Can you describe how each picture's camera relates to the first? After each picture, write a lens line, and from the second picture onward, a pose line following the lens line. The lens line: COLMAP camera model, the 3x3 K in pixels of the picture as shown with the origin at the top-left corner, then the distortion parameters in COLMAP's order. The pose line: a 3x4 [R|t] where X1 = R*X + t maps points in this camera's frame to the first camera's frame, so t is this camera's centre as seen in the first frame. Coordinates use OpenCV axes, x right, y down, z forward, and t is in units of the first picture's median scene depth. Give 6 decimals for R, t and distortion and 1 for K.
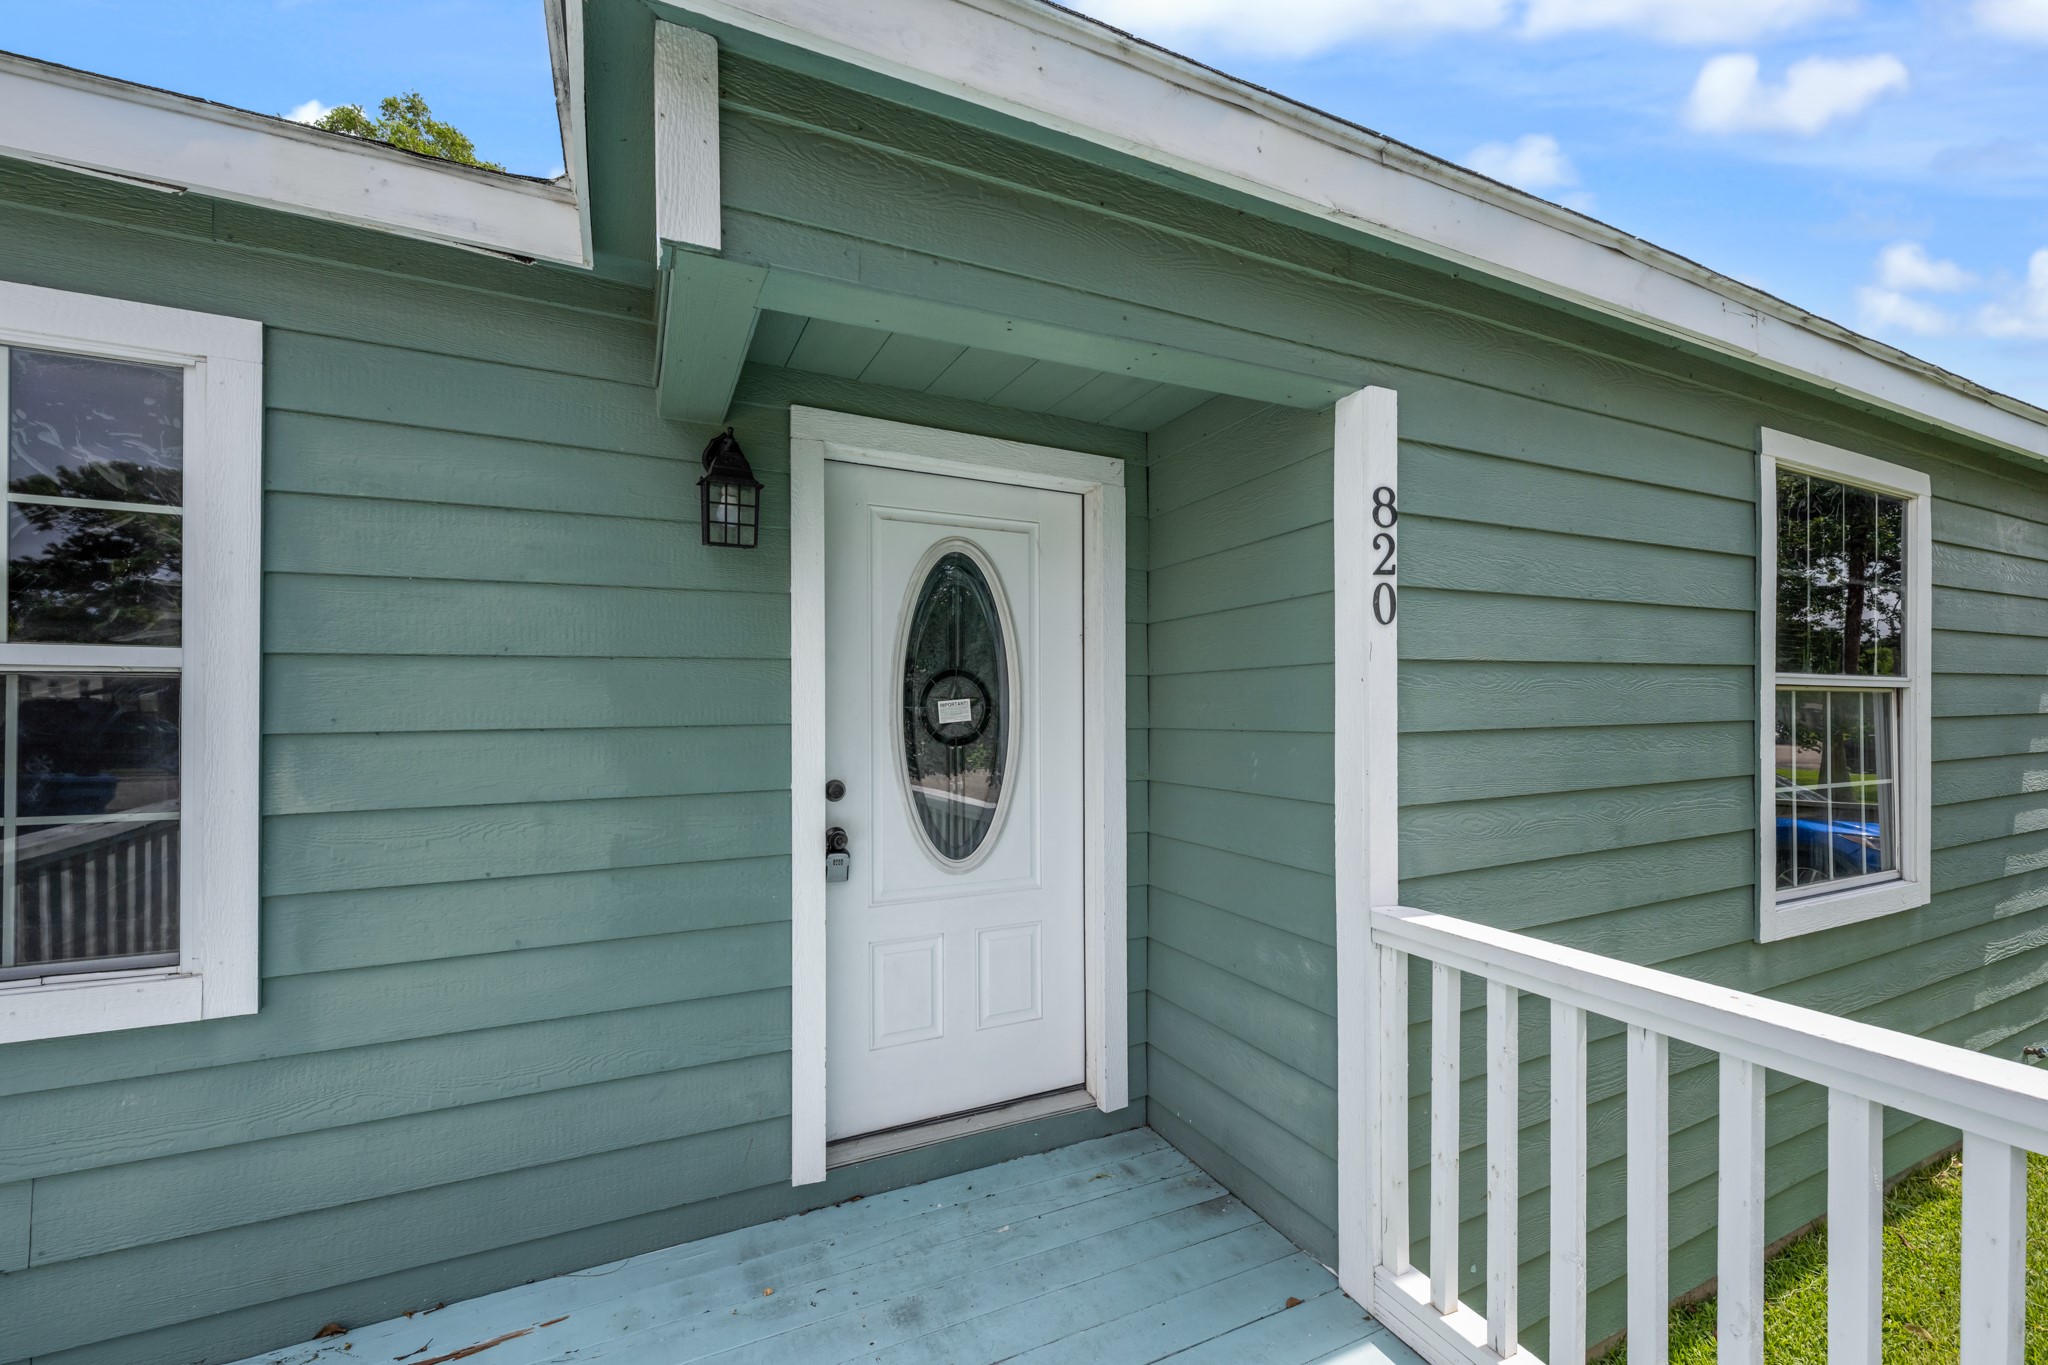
lens RADIAL K [[806.1, 0, 1030.8], [0, 806.1, 695.7], [0, 0, 1]] dist [-0.007662, 0.001001]
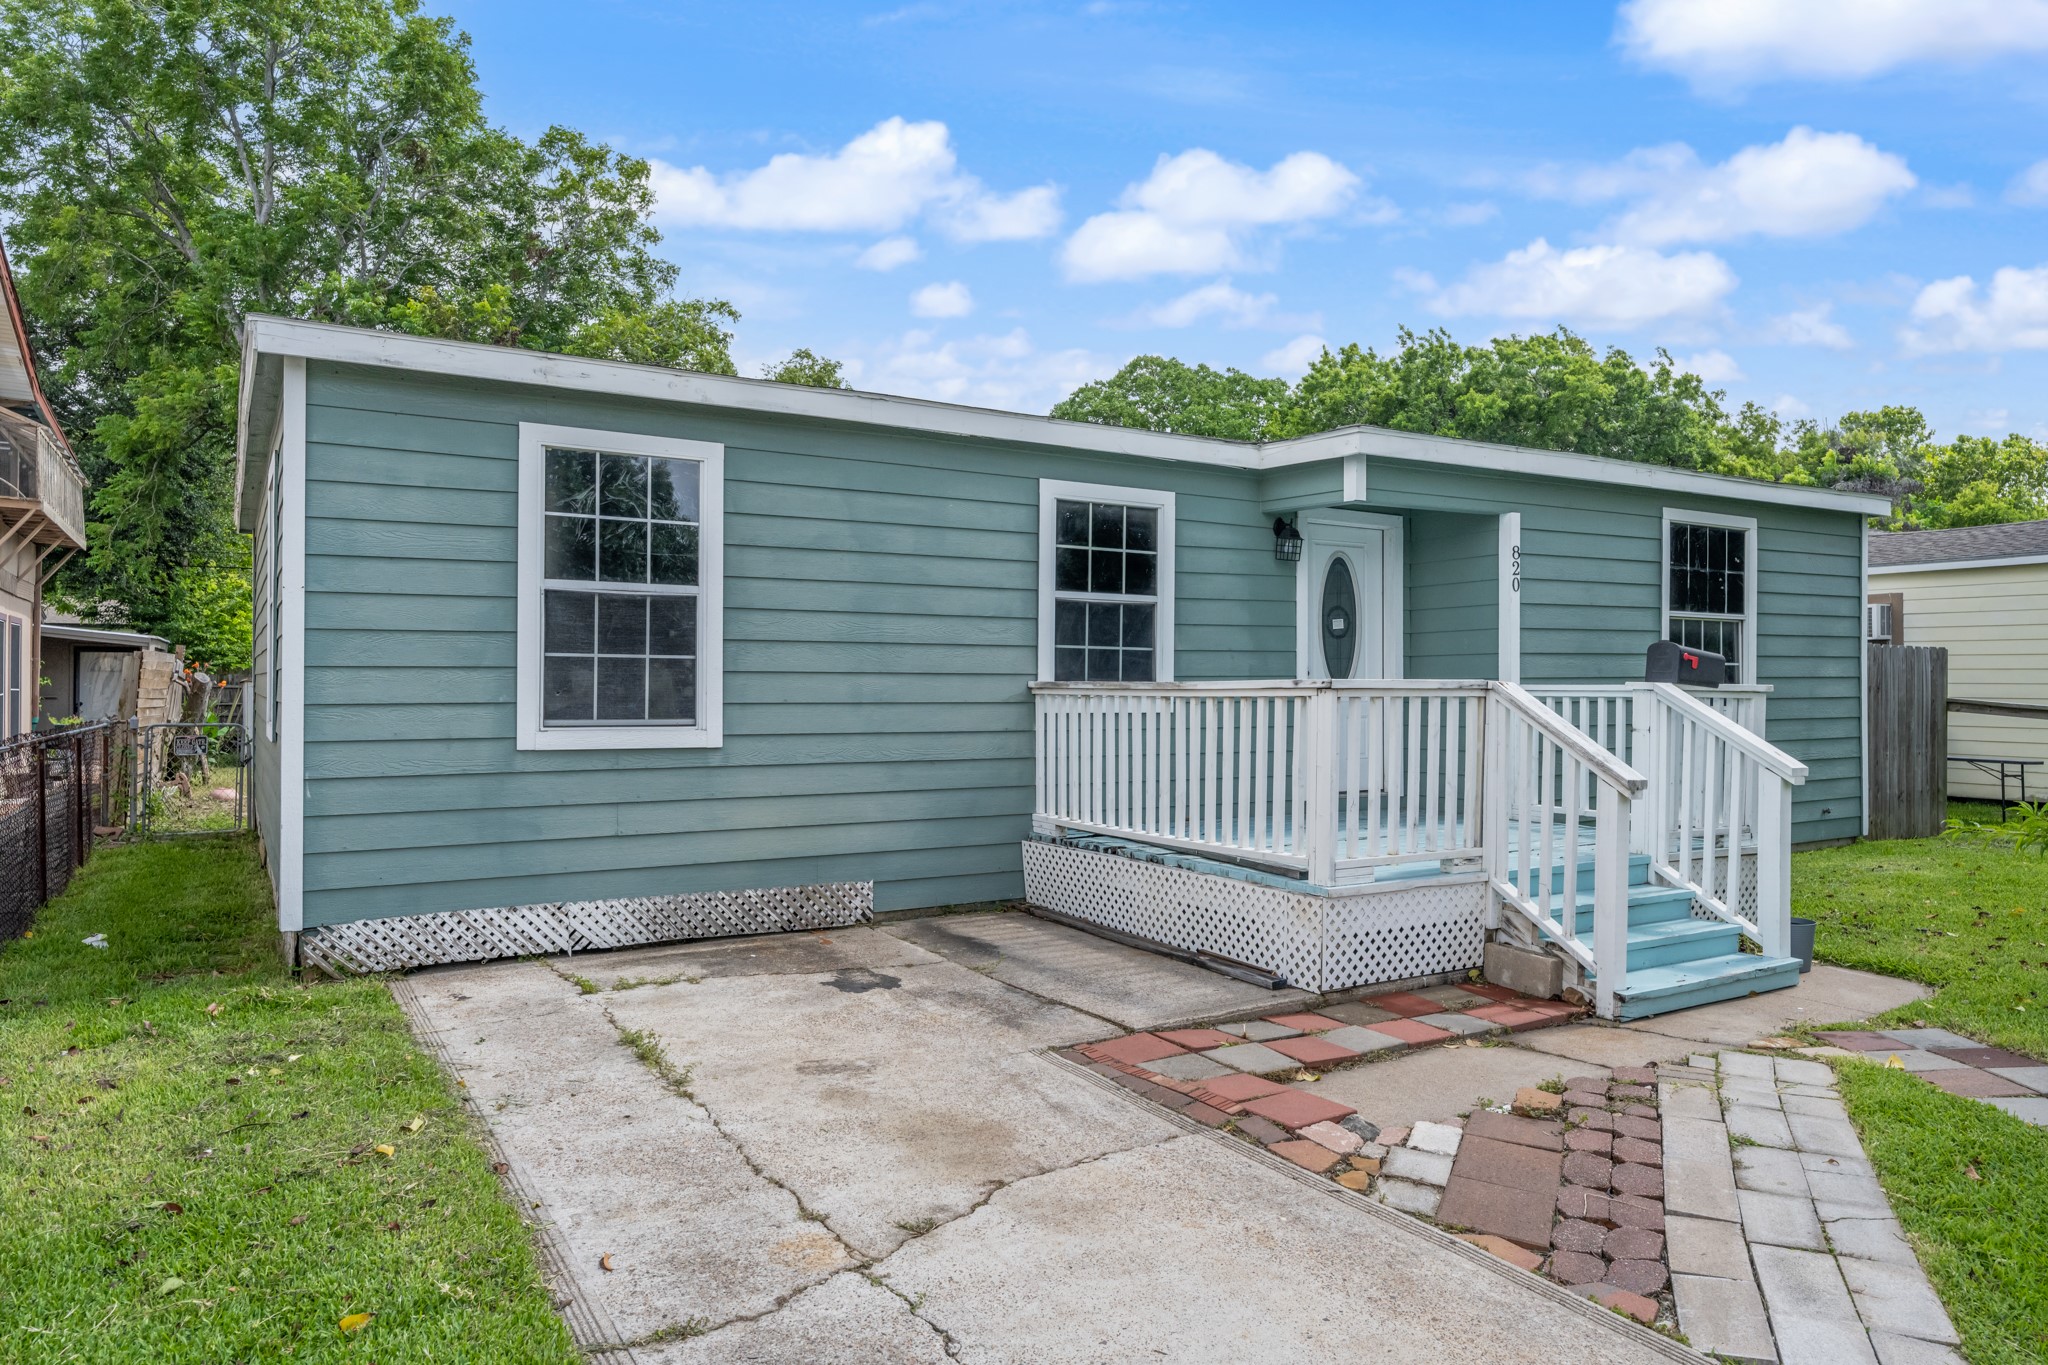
lens RADIAL K [[1263.5, 0, 1017.5], [0, 1263.5, 676.9], [0, 0, 1]] dist [-0.004081, -0.000187]
pose [[0.996431, 0.003418, 0.084341, -1.547093], [-0.003840, 0.999981, 0.004841, 0.183800], [-0.084323, -0.005147, 0.996425, -3.025170]]
